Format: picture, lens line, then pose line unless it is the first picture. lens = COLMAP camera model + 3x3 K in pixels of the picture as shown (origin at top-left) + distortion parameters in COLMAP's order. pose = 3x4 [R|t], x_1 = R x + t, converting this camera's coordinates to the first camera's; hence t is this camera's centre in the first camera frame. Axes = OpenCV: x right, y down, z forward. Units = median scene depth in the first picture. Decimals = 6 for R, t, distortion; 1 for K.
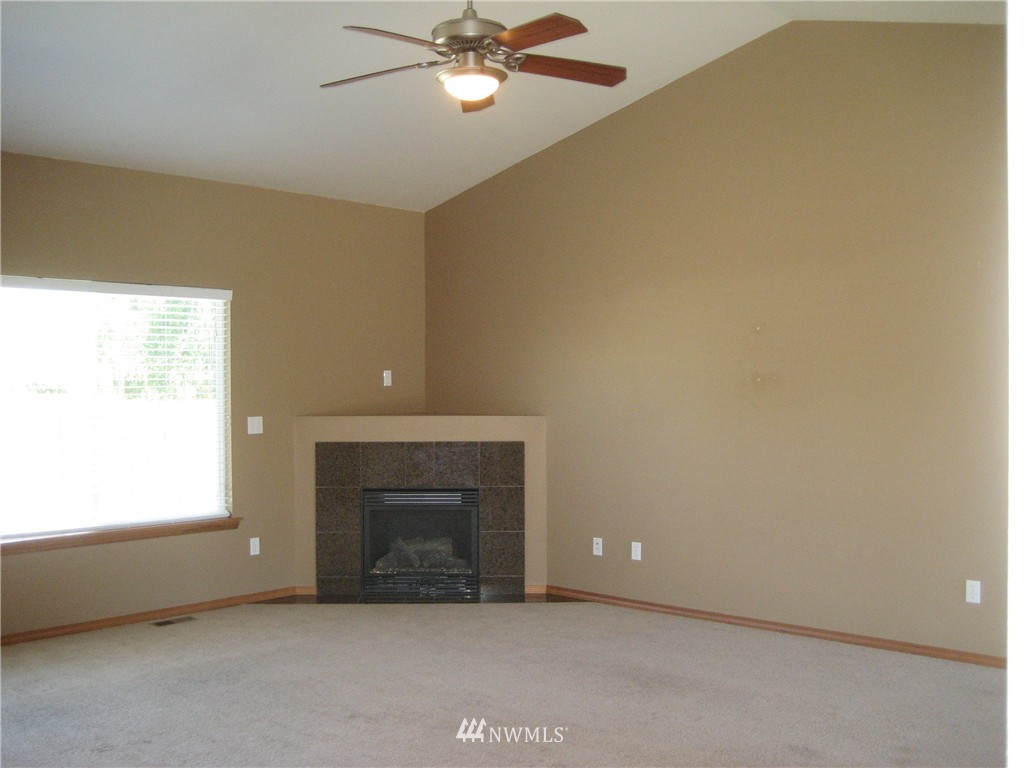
lens RADIAL K [[1071.9, 0, 511.3], [0, 1071.9, 398.2], [0, 0, 1]] dist [-0.148696, 0.193356]
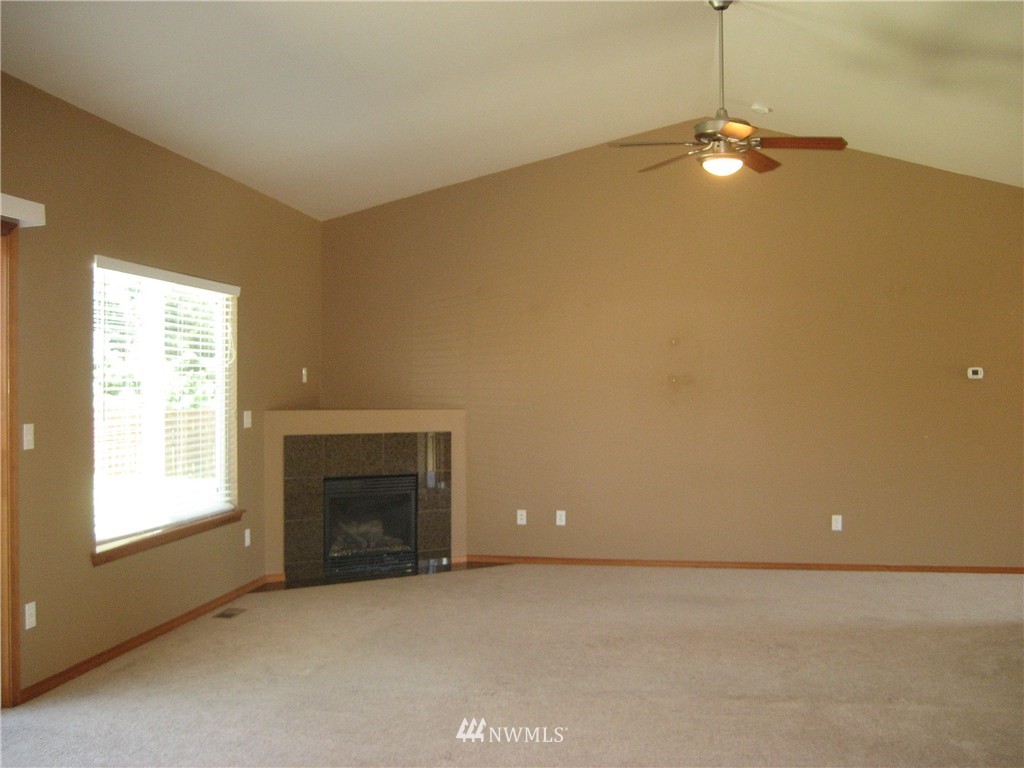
lens RADIAL K [[1071.9, 0, 511.3], [0, 1071.9, 398.2], [0, 0, 1]] dist [-0.148696, 0.193356]
pose [[0.814350, 0.003338, 0.580365, -0.608974], [-0.003396, 0.999994, -0.000987, 0.004979], [-0.580364, -0.001168, 0.814356, 0.018781]]
